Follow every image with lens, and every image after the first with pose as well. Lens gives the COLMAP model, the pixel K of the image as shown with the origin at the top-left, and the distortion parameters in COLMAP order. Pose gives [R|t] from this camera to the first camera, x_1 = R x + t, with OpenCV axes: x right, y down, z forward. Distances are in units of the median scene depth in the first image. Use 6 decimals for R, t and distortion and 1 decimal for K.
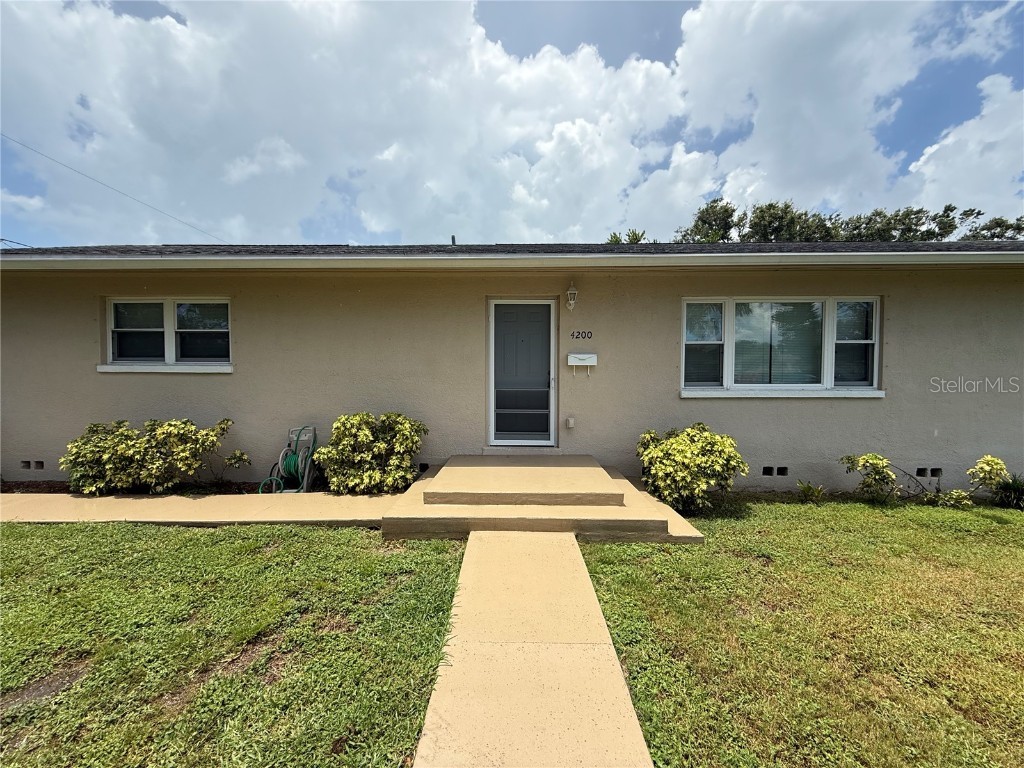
lens RADIAL K [[406.0, 0, 512.8], [0, 406.0, 381.1], [0, 0, 1]] dist [0.003770, -0.001908]
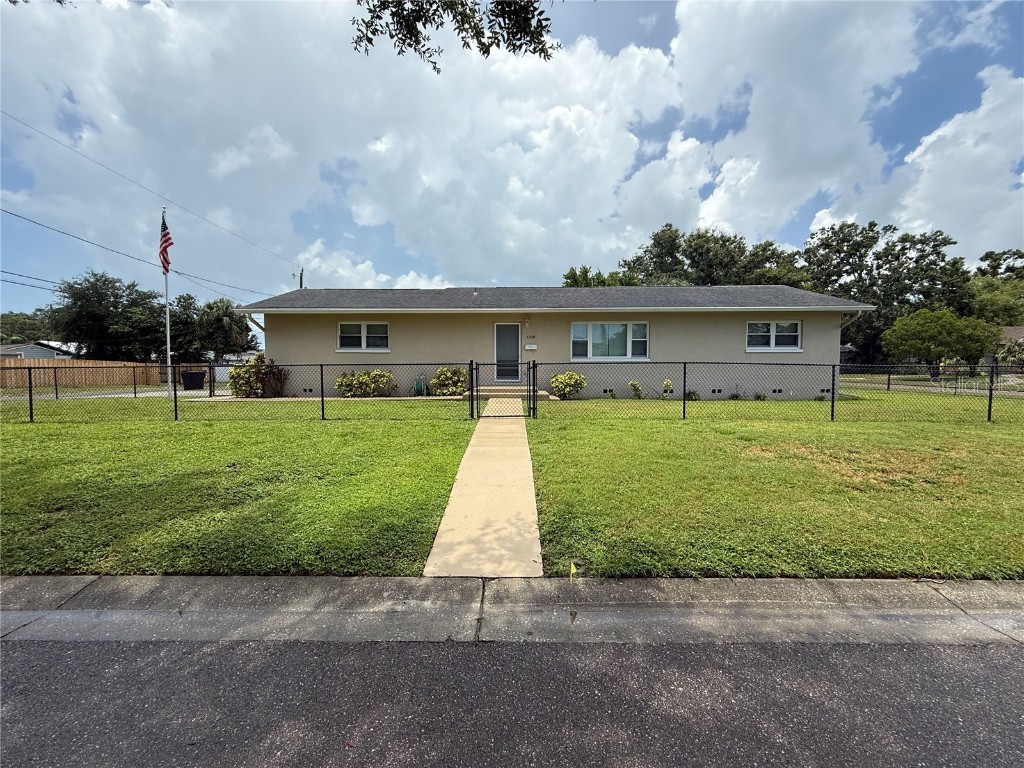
lens RADIAL K [[406.0, 0, 505.5], [0, 406.0, 389.7], [0, 0, 1]] dist [0.003770, -0.001908]
pose [[0.999981, -0.001073, -0.006014, 0.003956], [0.001284, 0.999380, 0.035171, 0.017663], [0.005973, -0.035178, 0.999363, -0.218212]]
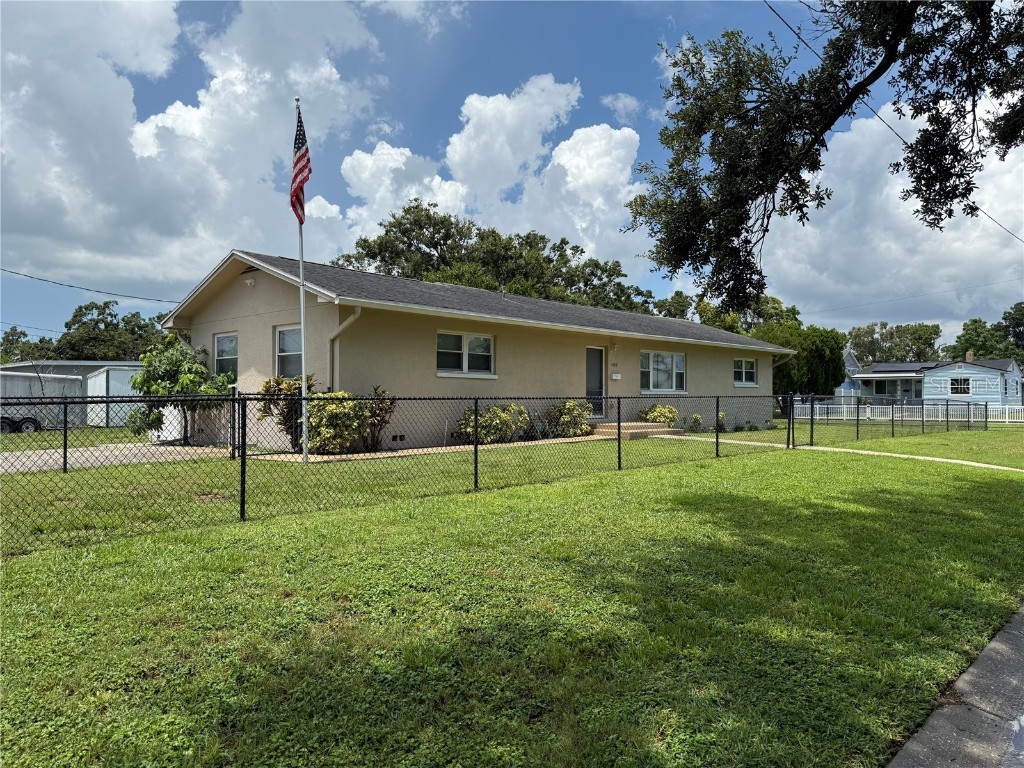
lens RADIAL K [[725.2, 0, 513.7], [0, 725.2, 390.6], [0, 0, 1]] dist [0.051762, -0.067789]
pose [[0.667595, 0.009881, 0.744459, -0.432439], [0.015909, 0.999494, -0.027532, 0.016780], [-0.744355, 0.030224, 0.667100, -0.163052]]
